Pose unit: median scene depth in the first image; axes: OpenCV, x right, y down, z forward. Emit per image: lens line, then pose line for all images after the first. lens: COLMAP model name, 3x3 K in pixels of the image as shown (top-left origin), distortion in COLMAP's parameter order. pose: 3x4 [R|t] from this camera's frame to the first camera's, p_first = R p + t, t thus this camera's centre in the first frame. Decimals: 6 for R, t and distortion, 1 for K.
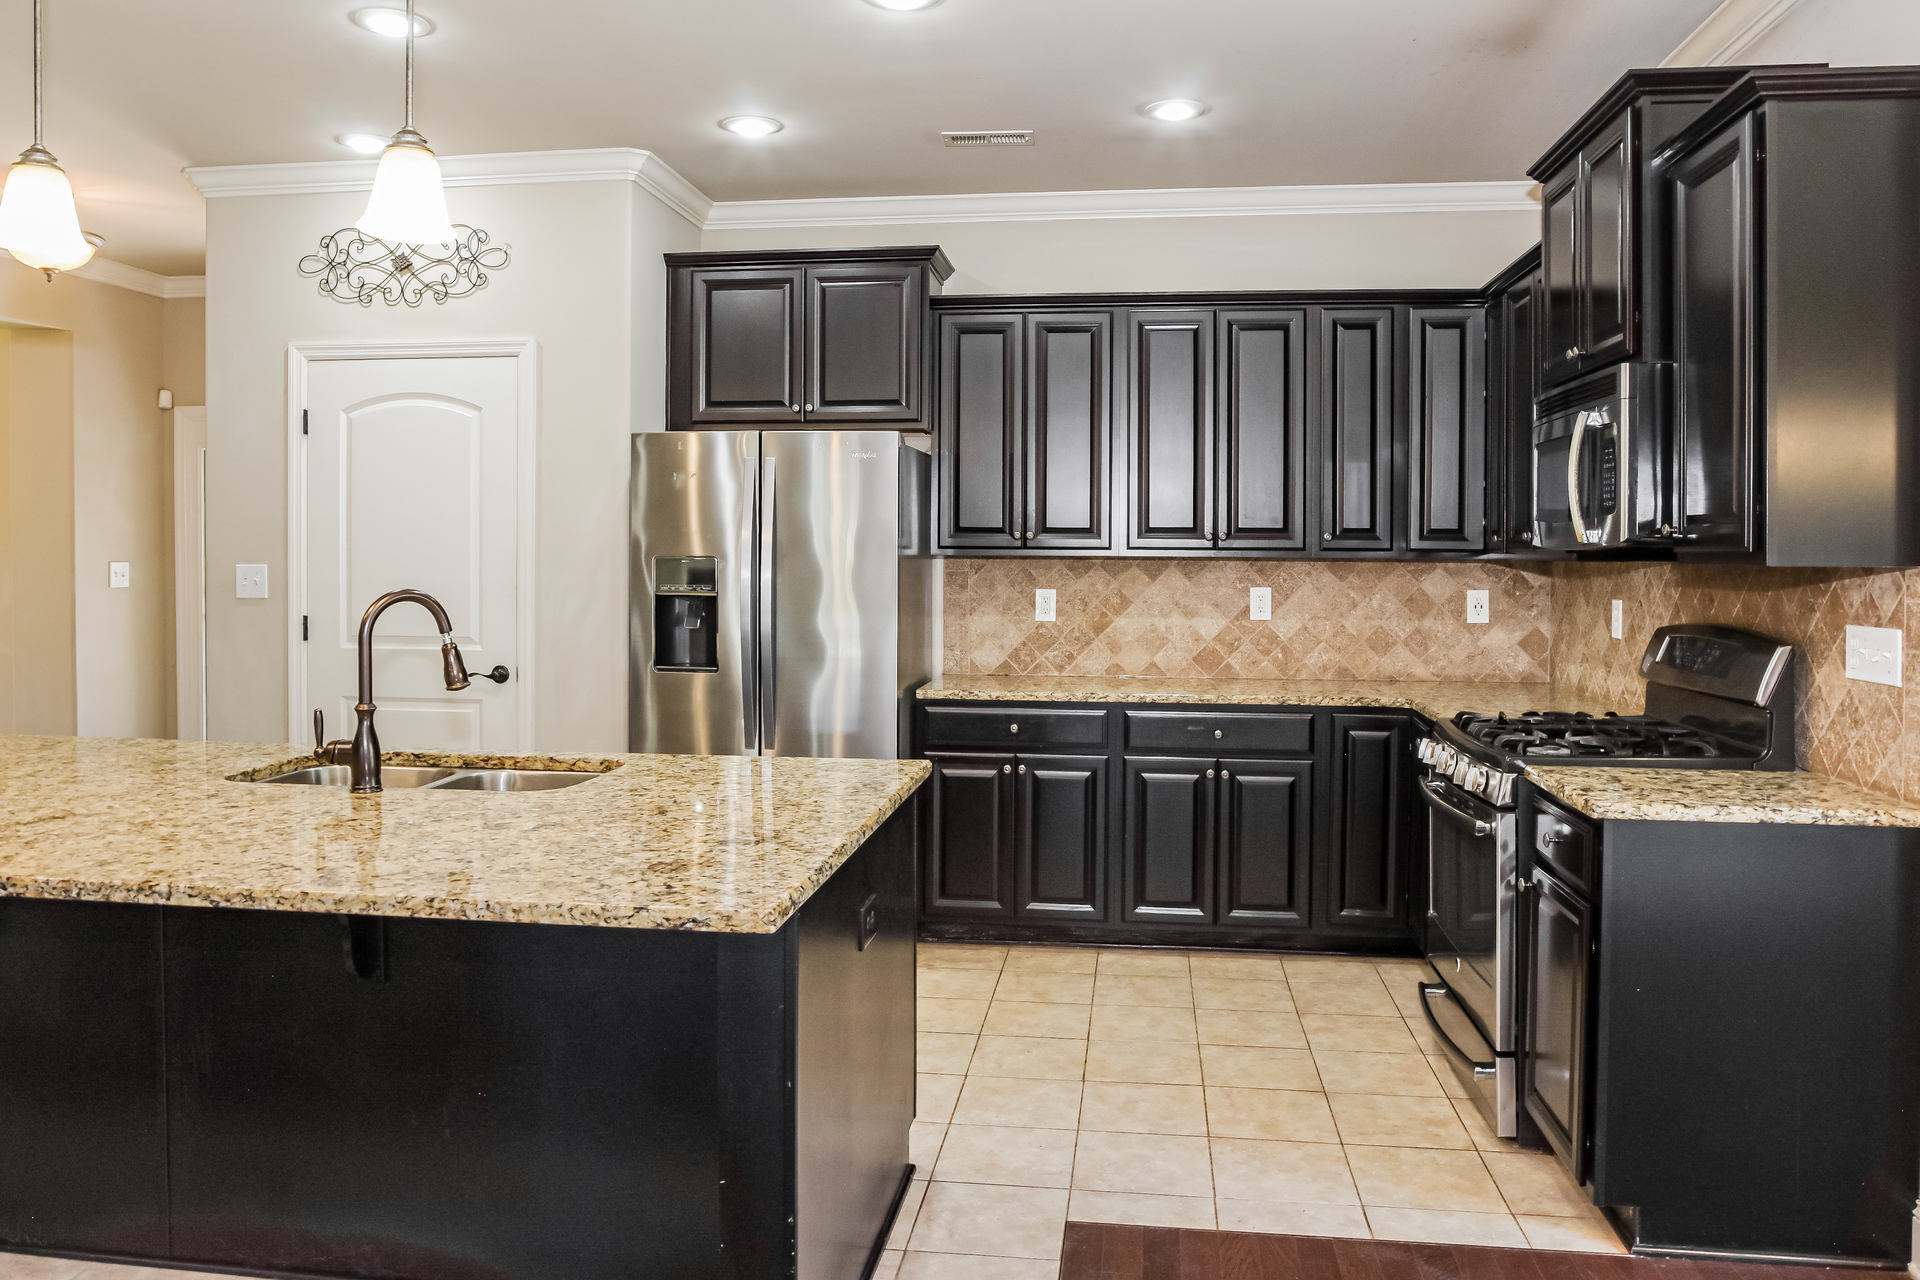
lens RADIAL K [[1377.3, 0, 957.8], [0, 1377.3, 573.1], [0, 0, 1]] dist [-0.036978, 0.007789]
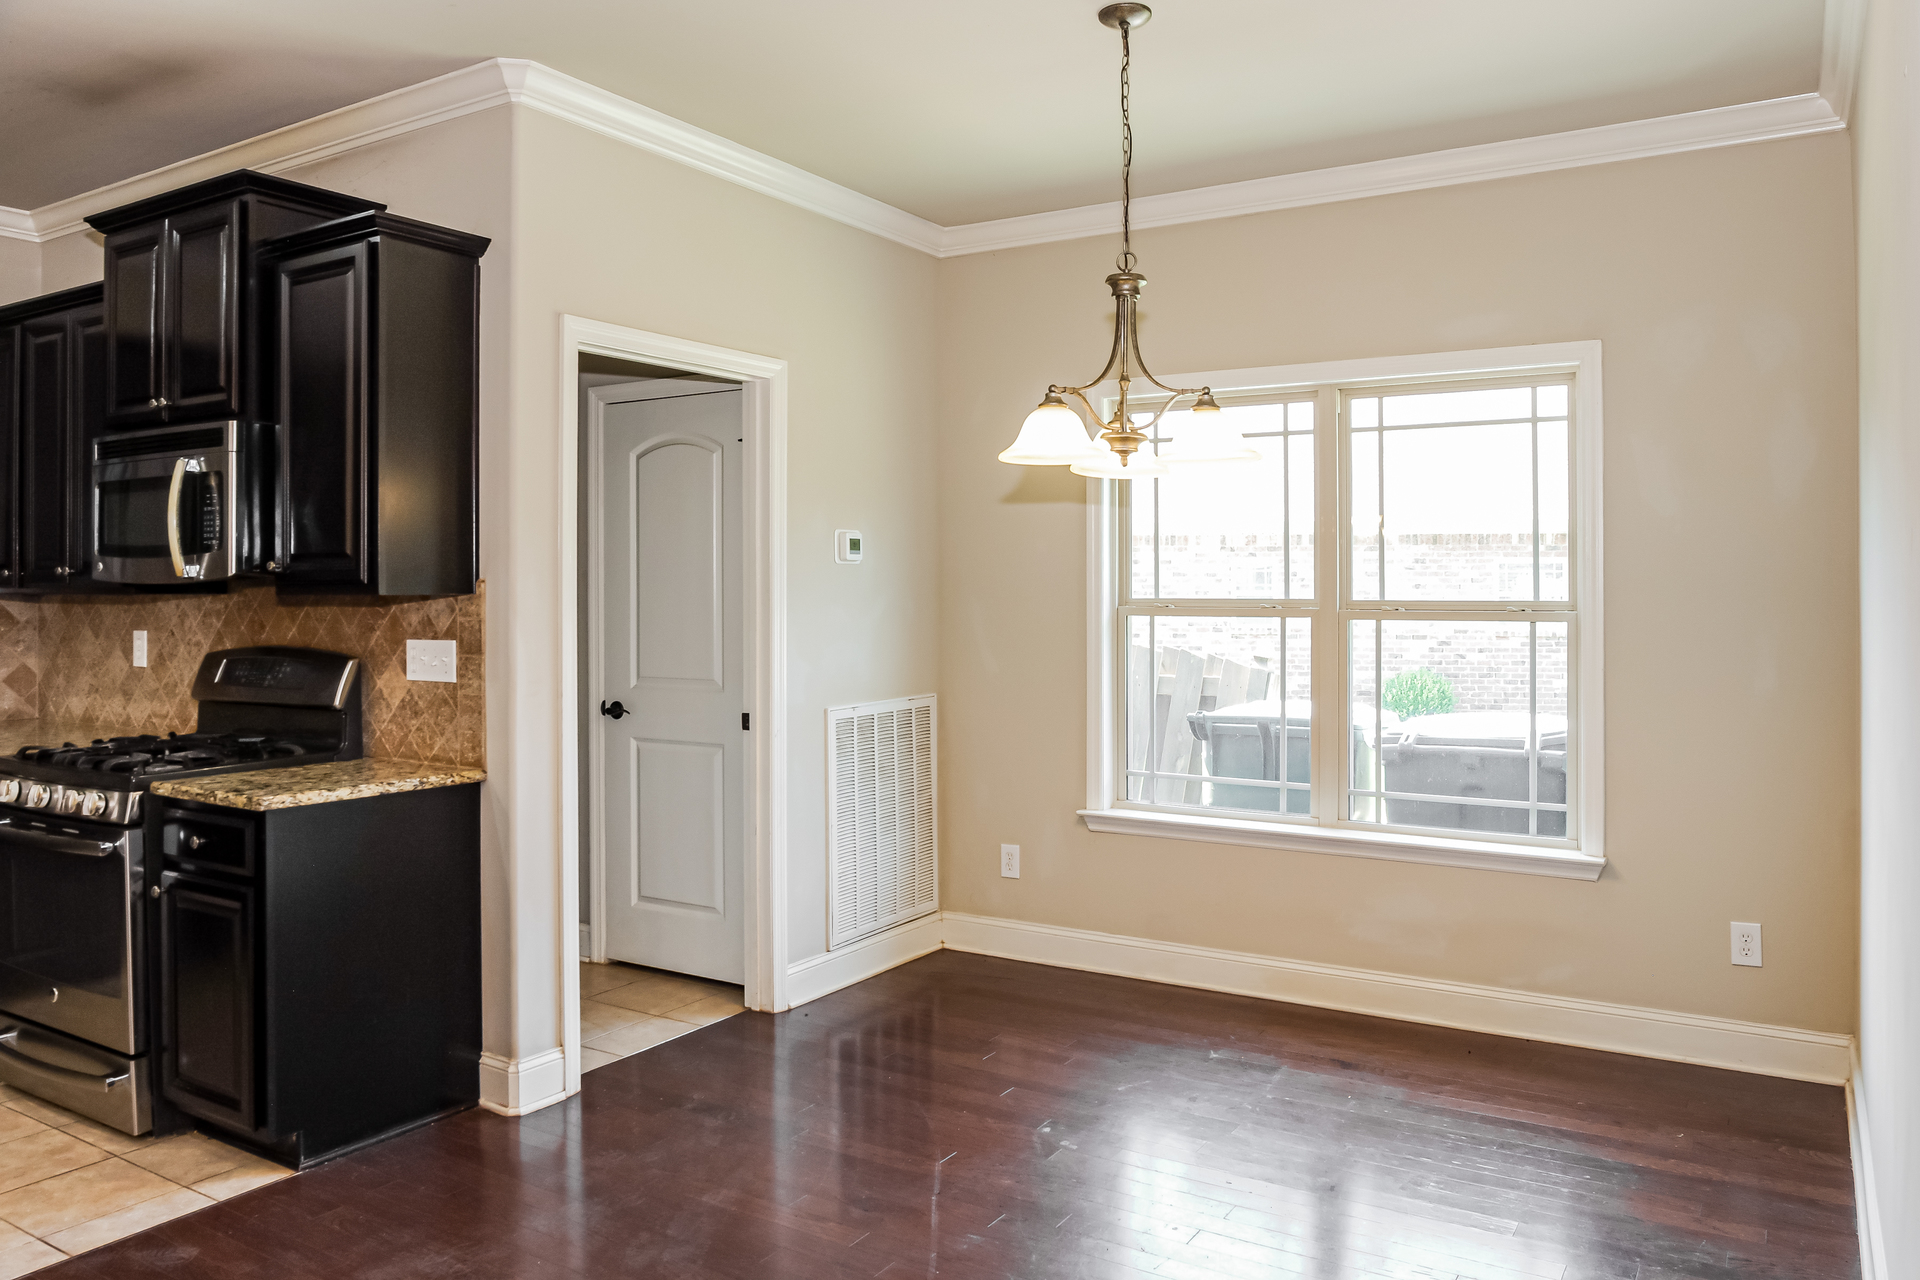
lens RADIAL K [[1377.3, 0, 957.8], [0, 1377.3, 573.1], [0, 0, 1]] dist [-0.036978, 0.007789]
pose [[0.418893, 0.005443, 0.908019, -0.275086], [0.018812, 0.999715, -0.014672, 0.002938], [-0.907841, 0.023228, 0.418672, -0.030914]]
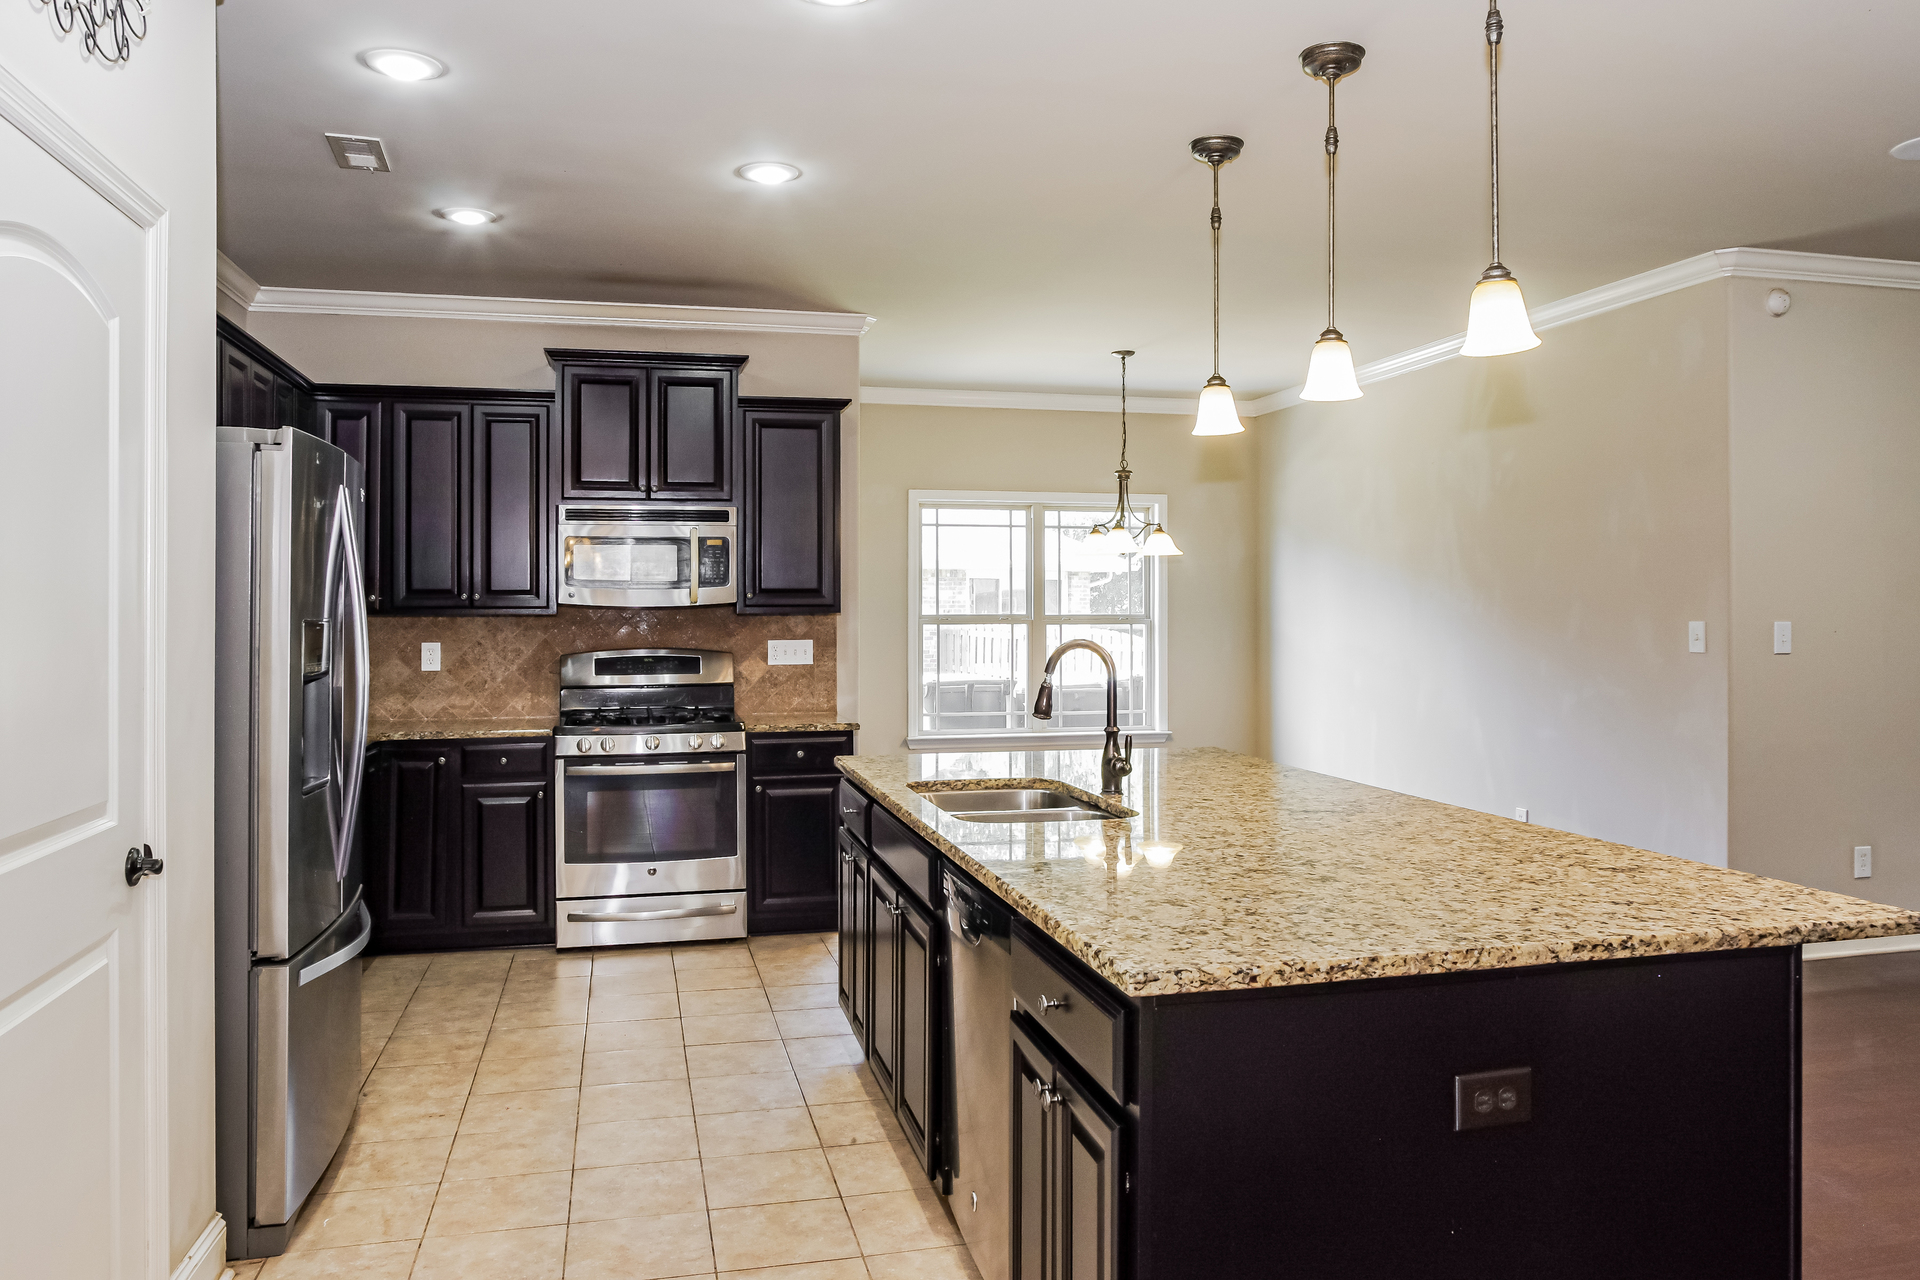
lens RADIAL K [[1377.3, 0, 957.8], [0, 1377.3, 573.1], [0, 0, 1]] dist [-0.036978, 0.007789]
pose [[-0.360421, 0.020652, 0.932561, -1.283702], [0.018544, 0.999716, -0.014972, -0.025930], [-0.932605, 0.011897, -0.360702, 1.291107]]
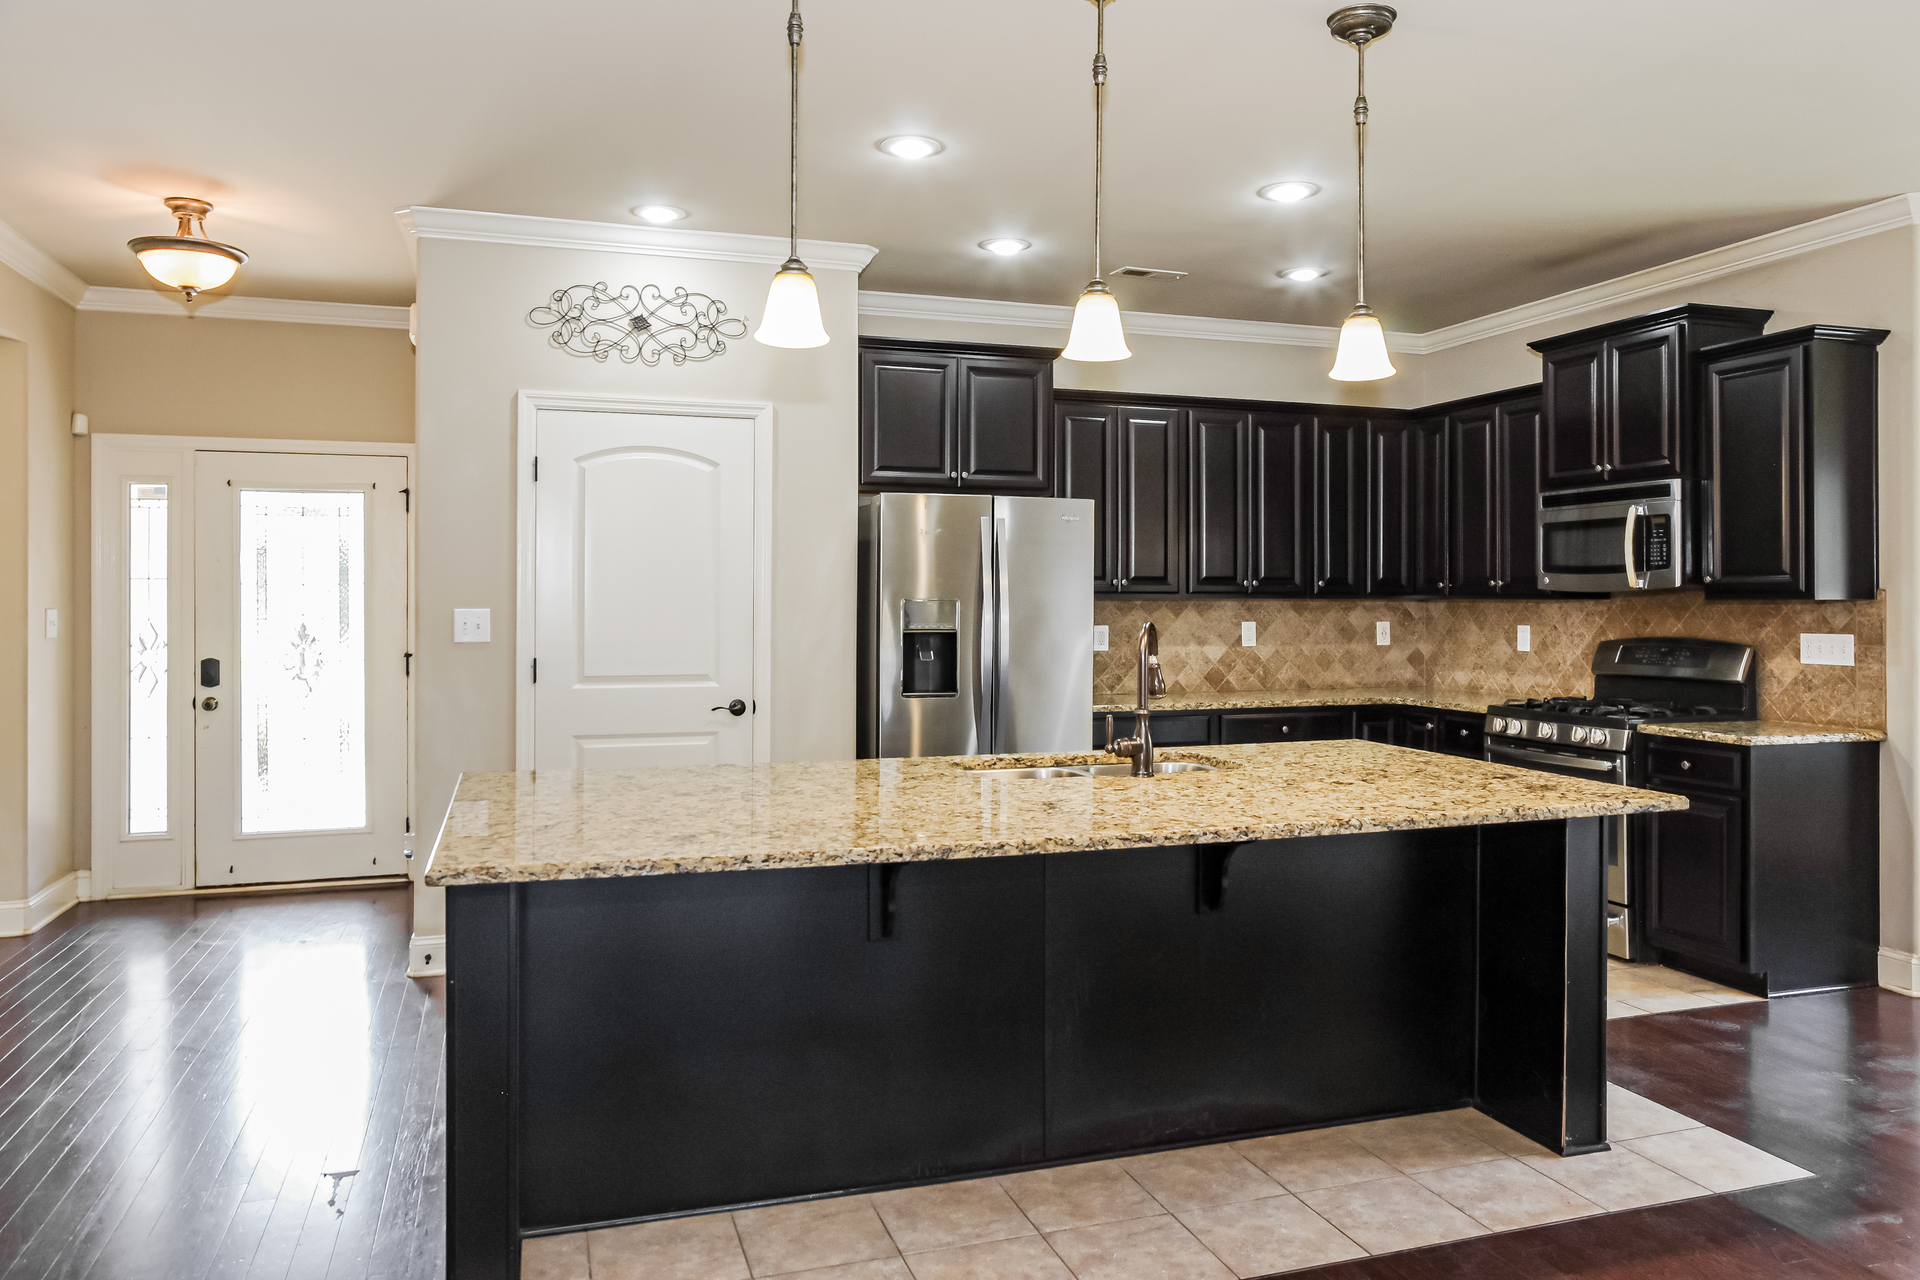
lens RADIAL K [[1343.1, 0, 976.5], [0, 1343.1, 596.6], [0, 0, 1]] dist [-0.008792, 0.008727]
pose [[0.893268, -0.002911, 0.449516, -0.925218], [0.010761, 0.999831, -0.014910, 0.004316], [-0.449396, 0.018156, 0.893148, -0.061916]]
